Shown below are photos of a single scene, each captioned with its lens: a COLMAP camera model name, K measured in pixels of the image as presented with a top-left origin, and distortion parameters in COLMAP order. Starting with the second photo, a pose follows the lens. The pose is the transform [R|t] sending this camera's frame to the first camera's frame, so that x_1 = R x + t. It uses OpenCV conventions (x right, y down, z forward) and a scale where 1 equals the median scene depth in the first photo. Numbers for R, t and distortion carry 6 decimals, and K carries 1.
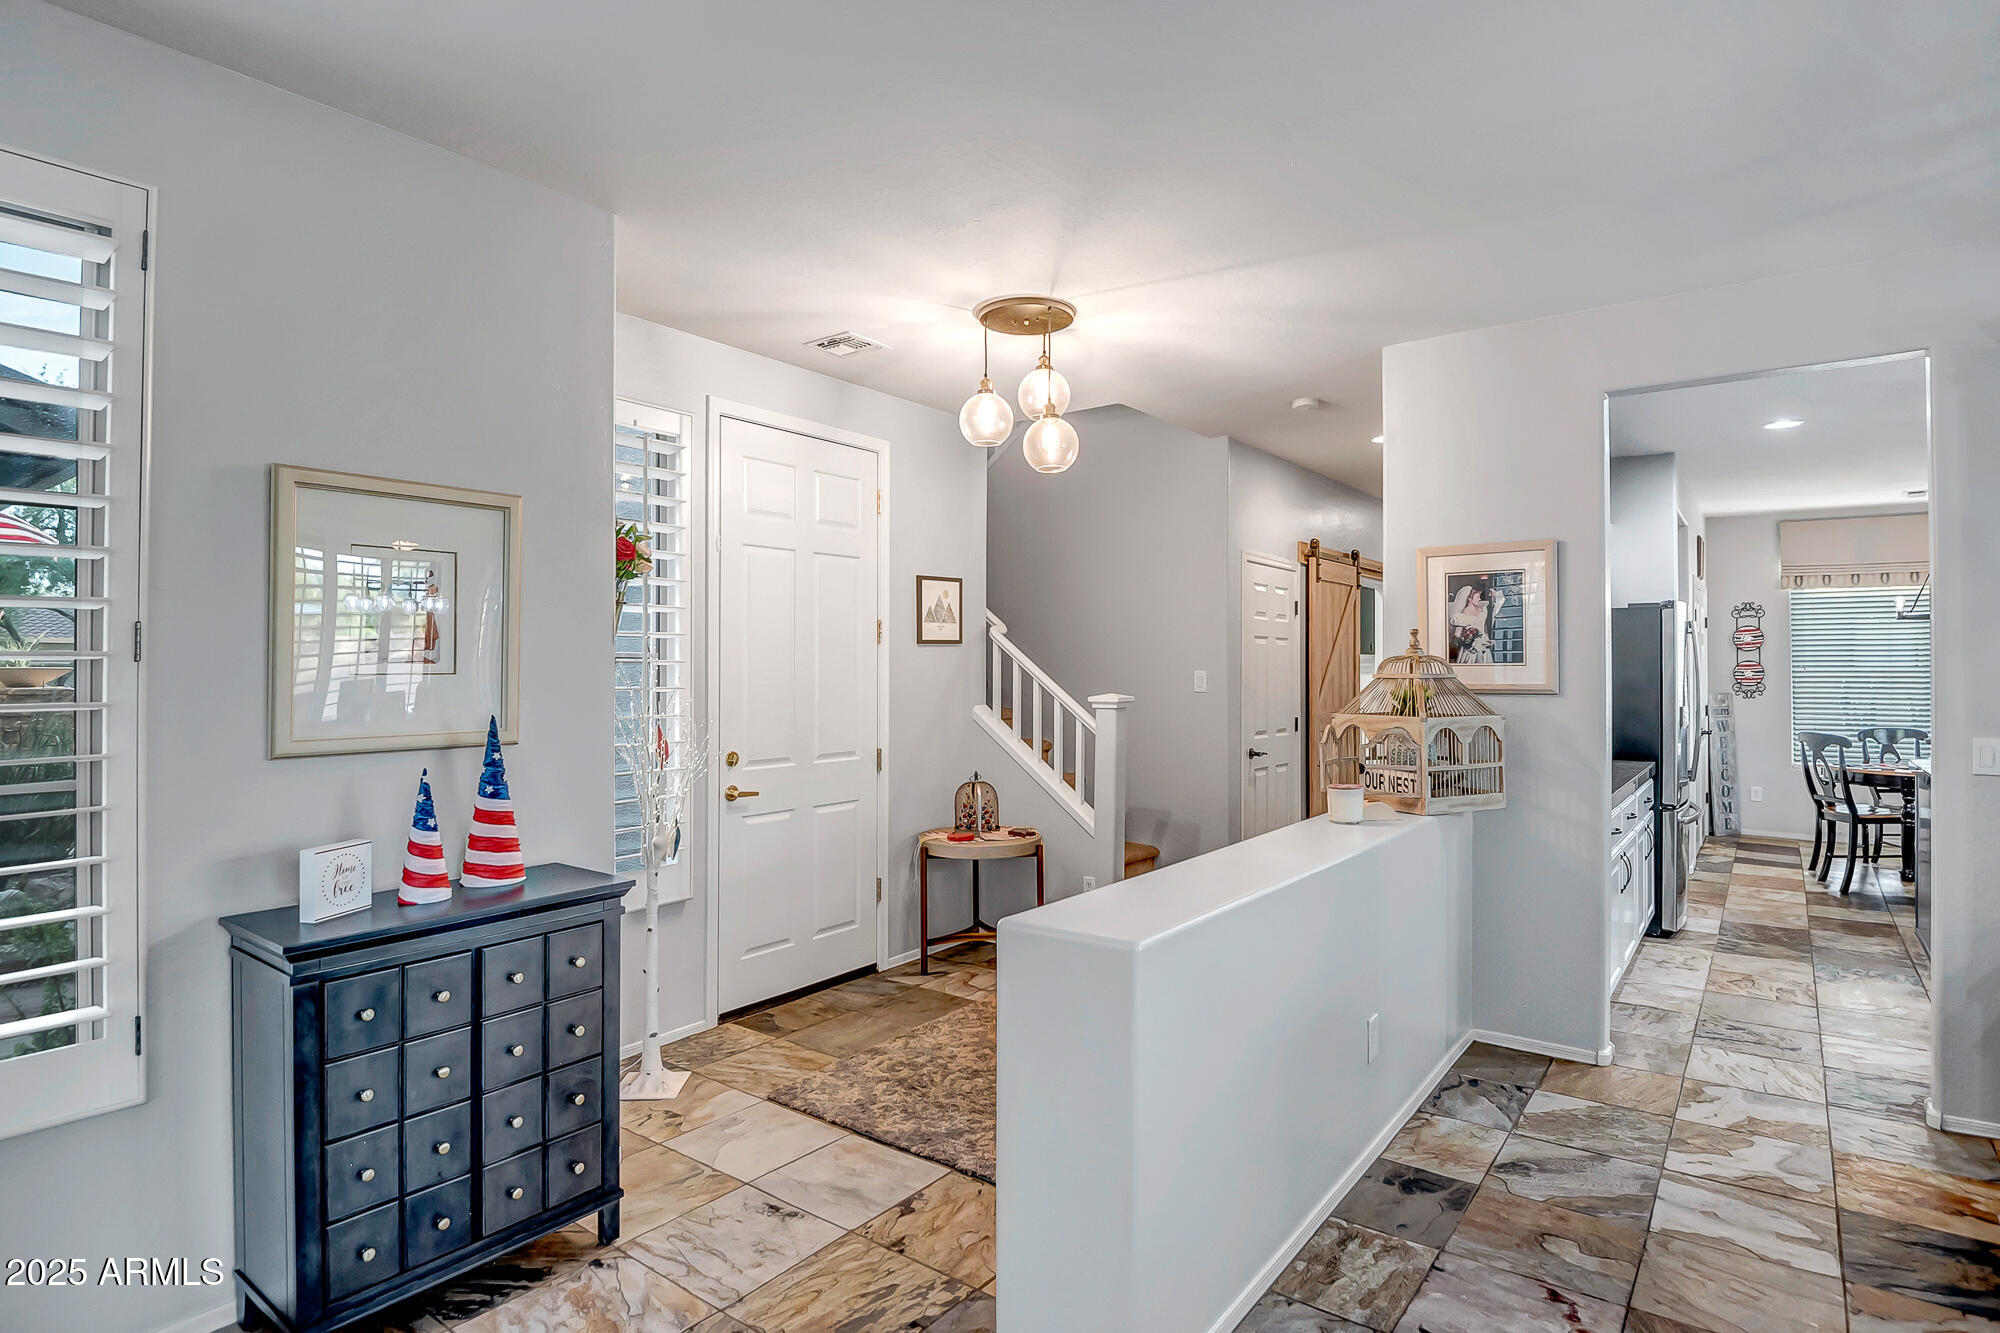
lens RADIAL K [[1041.0, 0, 1000.0], [0, 1041.0, 666.5], [0, 0, 1]] dist [0.000715, -0.000013]
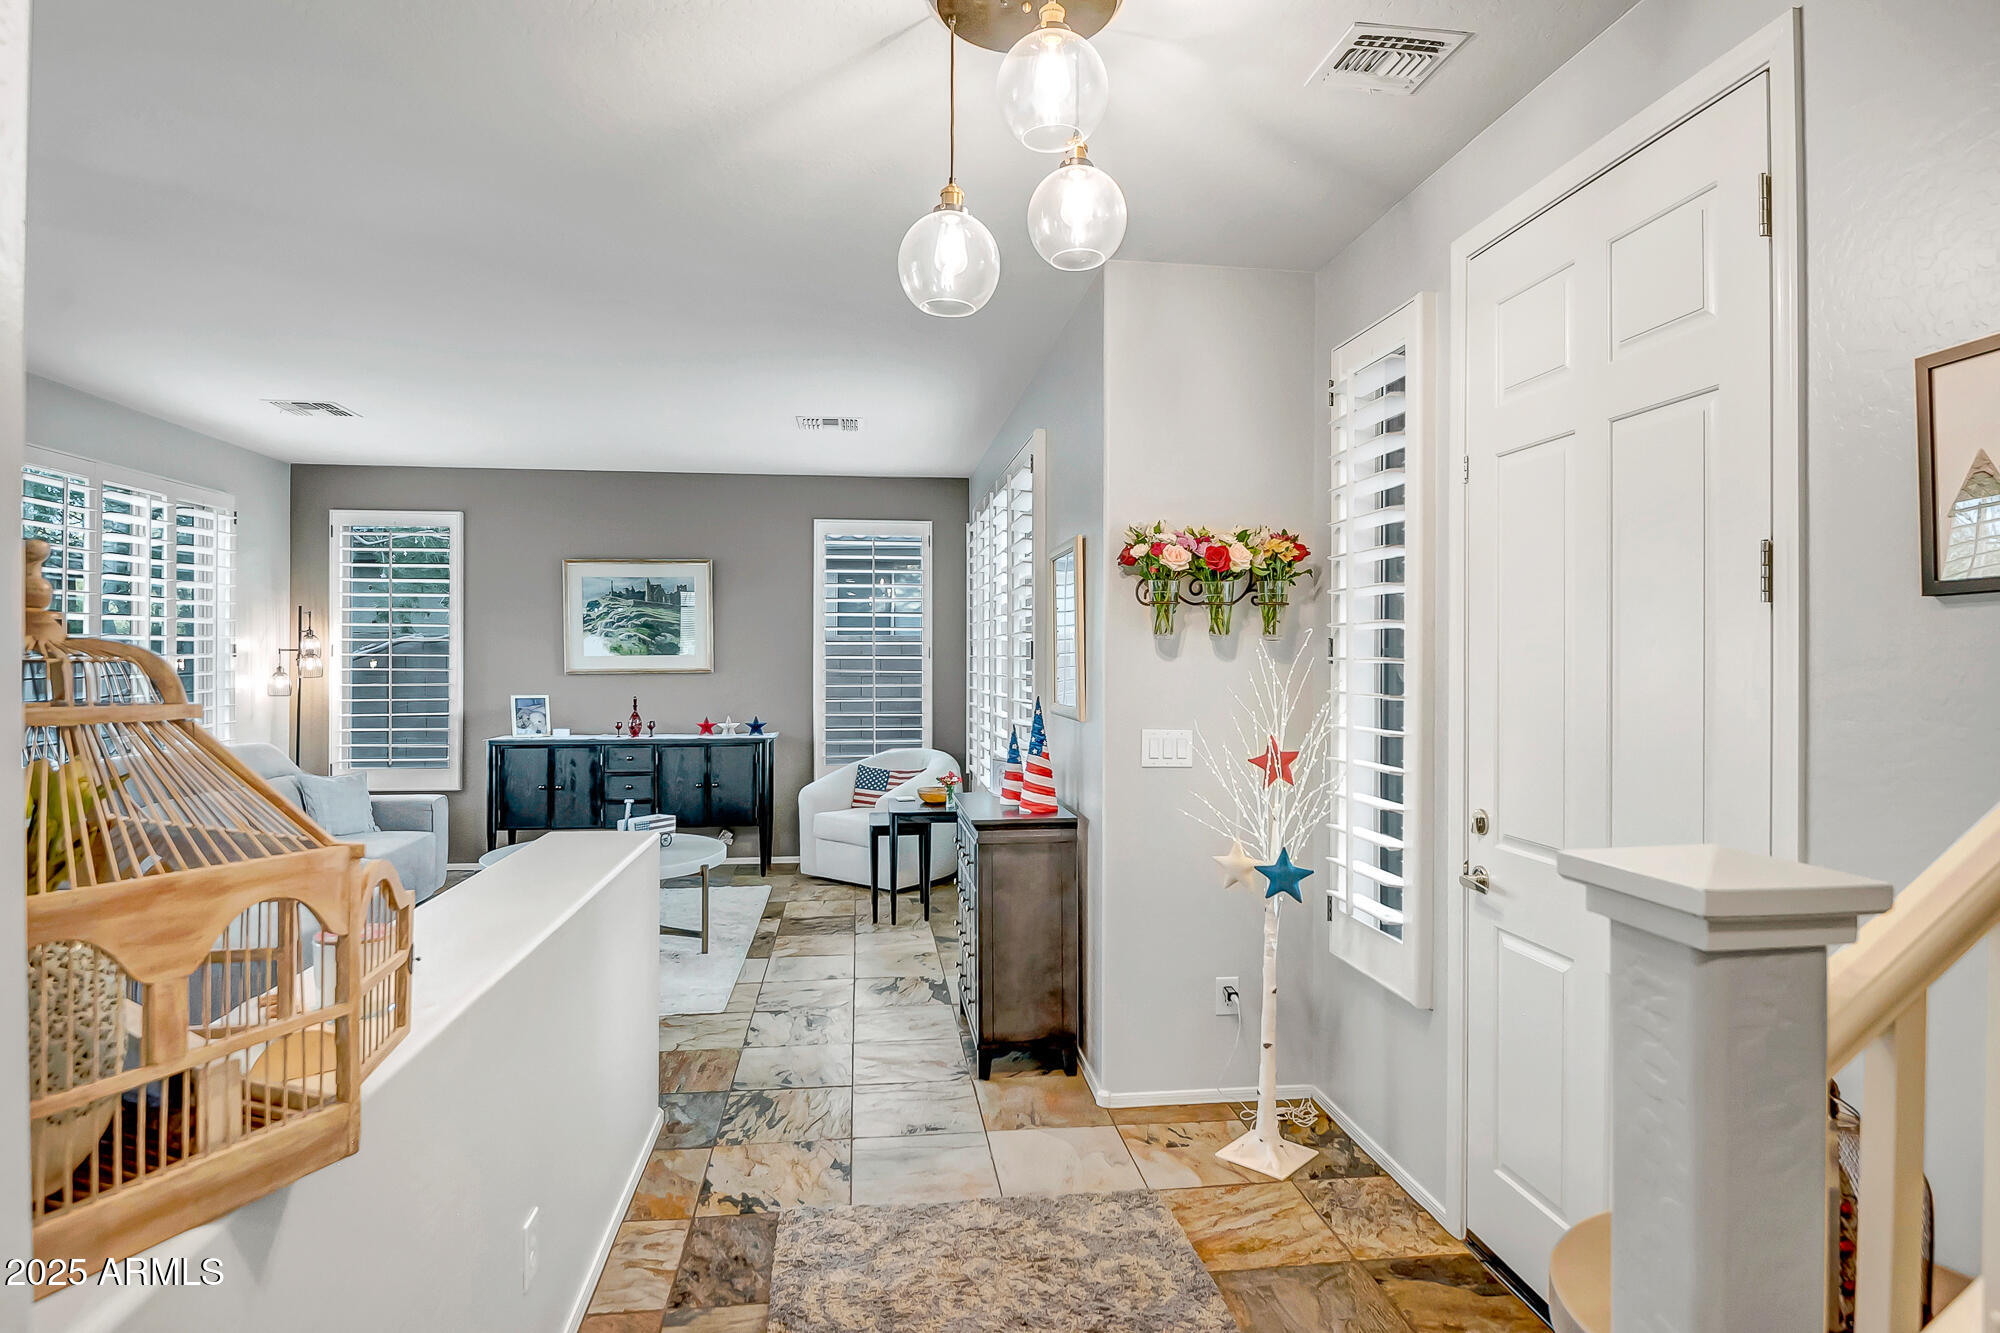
lens RADIAL K [[1079.4, 0, 1005.3], [0, 1079.4, 656.2], [0, 0, 1]] dist [-0.001158, -0.000603]
pose [[-0.713596, -0.000583, -0.700557, 0.451068], [0.004246, 0.999978, -0.005158, -0.006077], [0.700544, -0.006656, -0.713578, 1.506339]]
